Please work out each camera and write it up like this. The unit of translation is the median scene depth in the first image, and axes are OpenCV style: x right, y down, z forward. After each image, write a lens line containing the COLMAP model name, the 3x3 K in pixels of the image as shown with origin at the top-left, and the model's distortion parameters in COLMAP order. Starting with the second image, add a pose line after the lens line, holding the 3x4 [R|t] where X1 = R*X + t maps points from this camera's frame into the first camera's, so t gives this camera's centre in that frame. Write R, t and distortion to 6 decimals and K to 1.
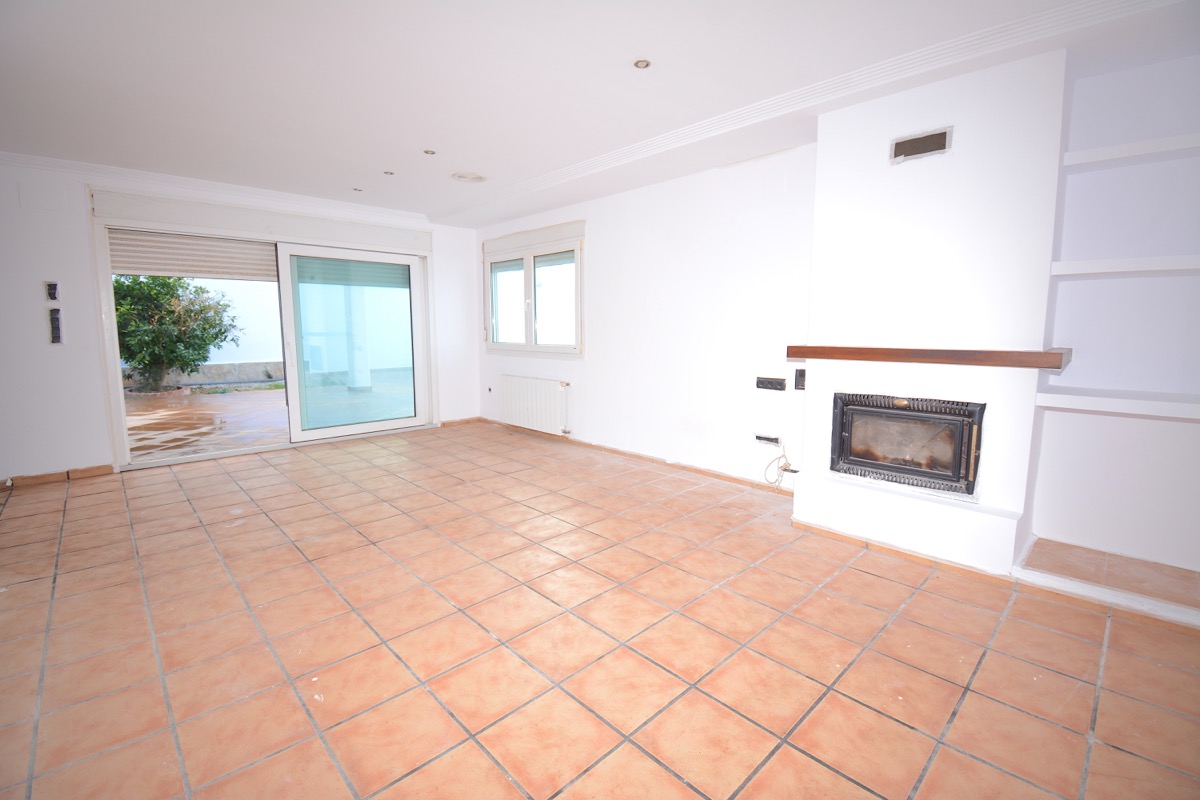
lens RADIAL K [[523.7, 0, 599.0], [0, 523.7, 392.4], [0, 0, 1]] dist [0.020307, -0.025682]
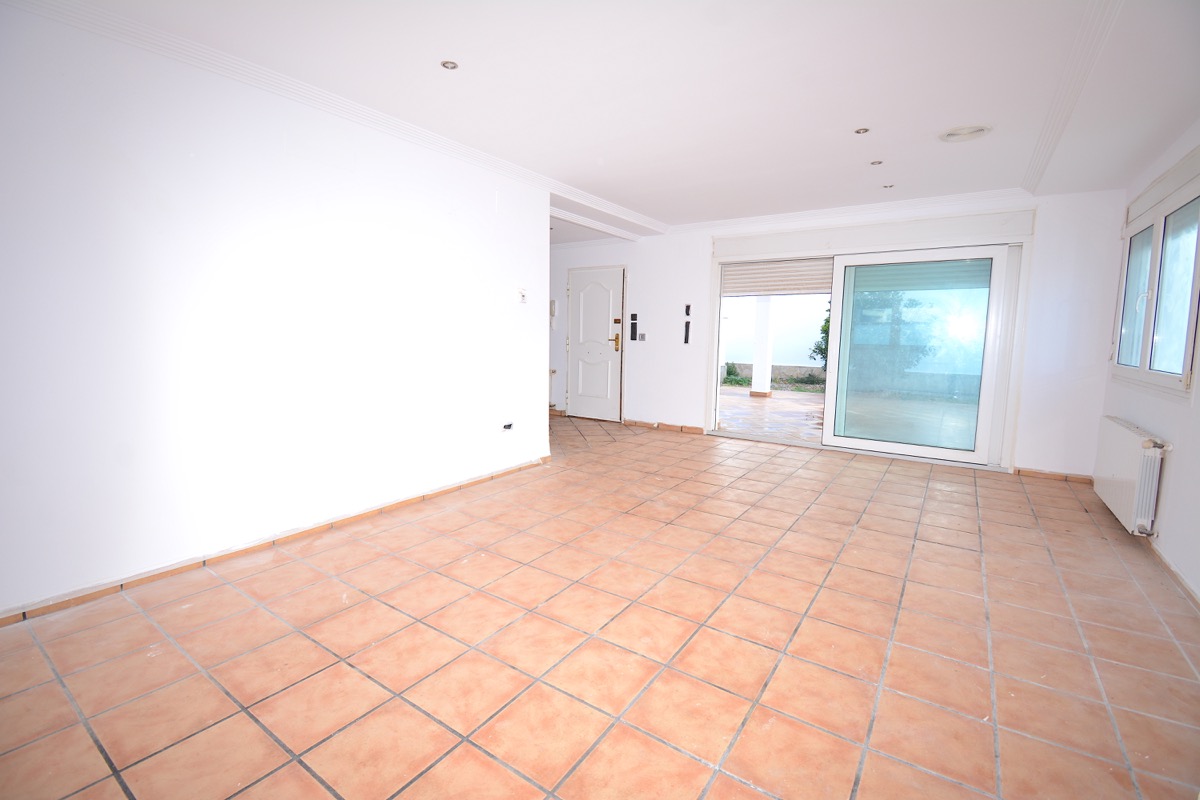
lens RADIAL K [[523.7, 0, 599.0], [0, 523.7, 392.4], [0, 0, 1]] dist [0.020307, -0.025682]
pose [[0.201746, 0.113672, -0.972819, 0.556157], [-0.135818, 0.986893, 0.087150, -0.063331], [0.969975, 0.114544, 0.214540, 0.532095]]
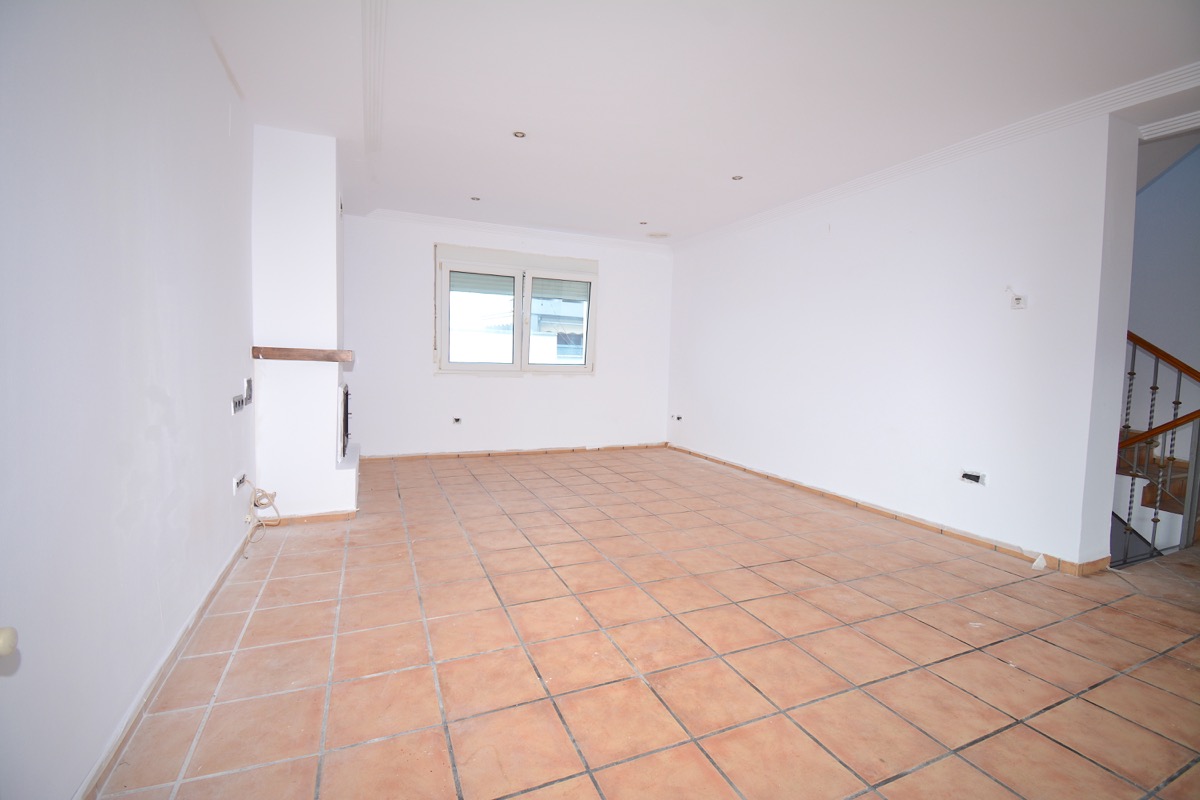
lens RADIAL K [[523.7, 0, 599.0], [0, 523.7, 392.4], [0, 0, 1]] dist [0.020307, -0.025682]
pose [[-0.936862, -0.047871, 0.346408, -0.454585], [0.015514, 0.983921, 0.177928, -0.179654], [-0.349356, 0.172068, -0.921055, 1.752689]]
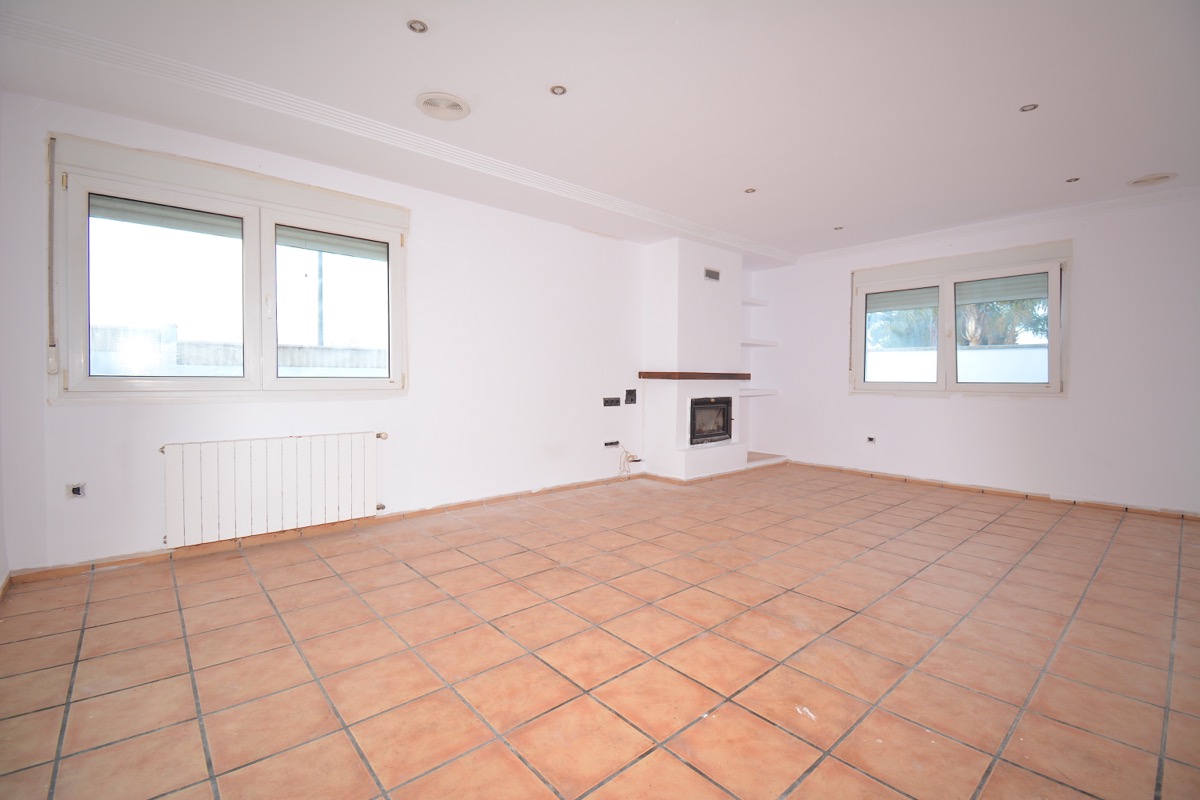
lens RADIAL K [[523.7, 0, 599.0], [0, 523.7, 392.4], [0, 0, 1]] dist [0.020307, -0.025682]
pose [[0.046619, -0.027965, 0.998521, -1.201796], [0.116051, 0.992991, 0.022392, -0.088345], [-0.992149, 0.114836, 0.049537, 1.132669]]
